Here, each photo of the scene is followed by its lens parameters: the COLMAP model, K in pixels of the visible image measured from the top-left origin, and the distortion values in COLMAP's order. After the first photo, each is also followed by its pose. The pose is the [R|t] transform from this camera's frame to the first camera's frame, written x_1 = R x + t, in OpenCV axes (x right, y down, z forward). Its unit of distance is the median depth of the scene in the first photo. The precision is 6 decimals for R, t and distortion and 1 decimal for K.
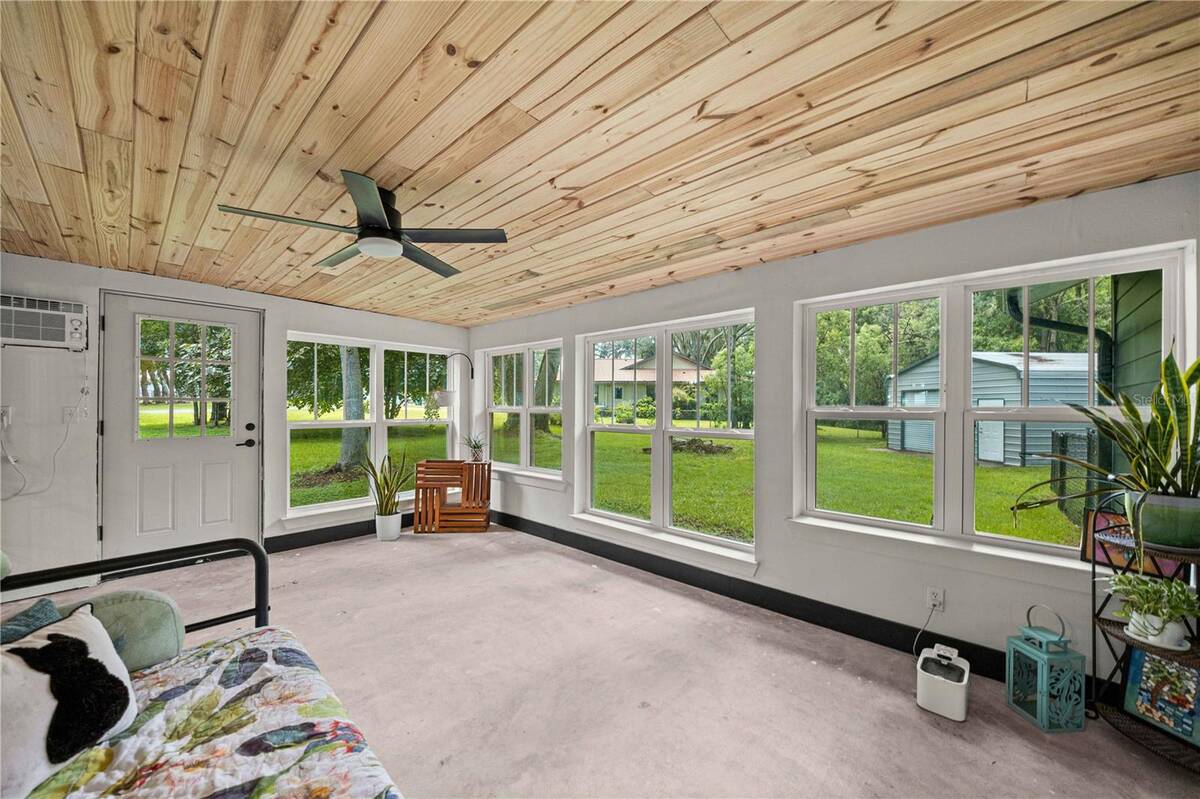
lens RADIAL K [[445.4, 0, 600.6], [0, 445.4, 406.3], [0, 0, 1]] dist [-0.009400, -0.000064]
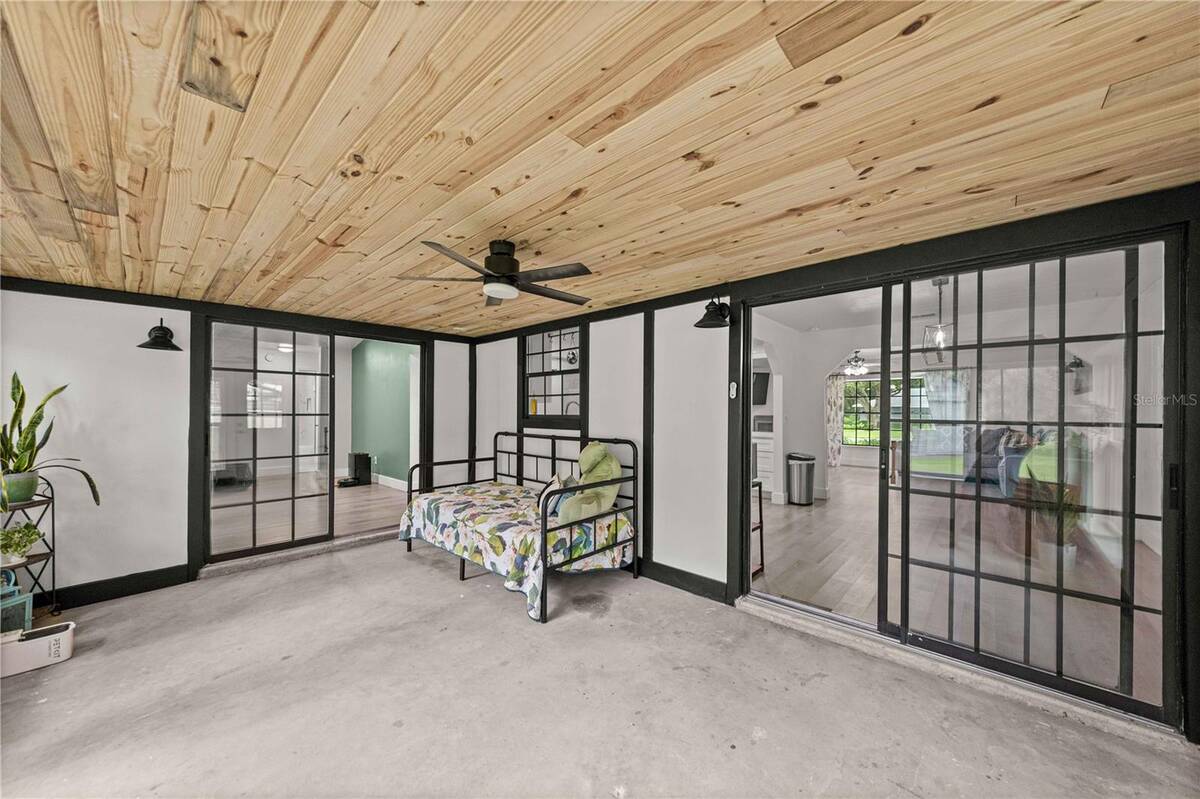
lens RADIAL K [[411.5, 0, 598.2], [0, 411.5, 405.9], [0, 0, 1]] dist [-0.003929, -0.000241]
pose [[-0.999980, -0.004472, -0.004522, -0.720423], [-0.004438, 0.999963, -0.007368, -0.040415], [0.004555, -0.007348, -0.999963, 1.998946]]
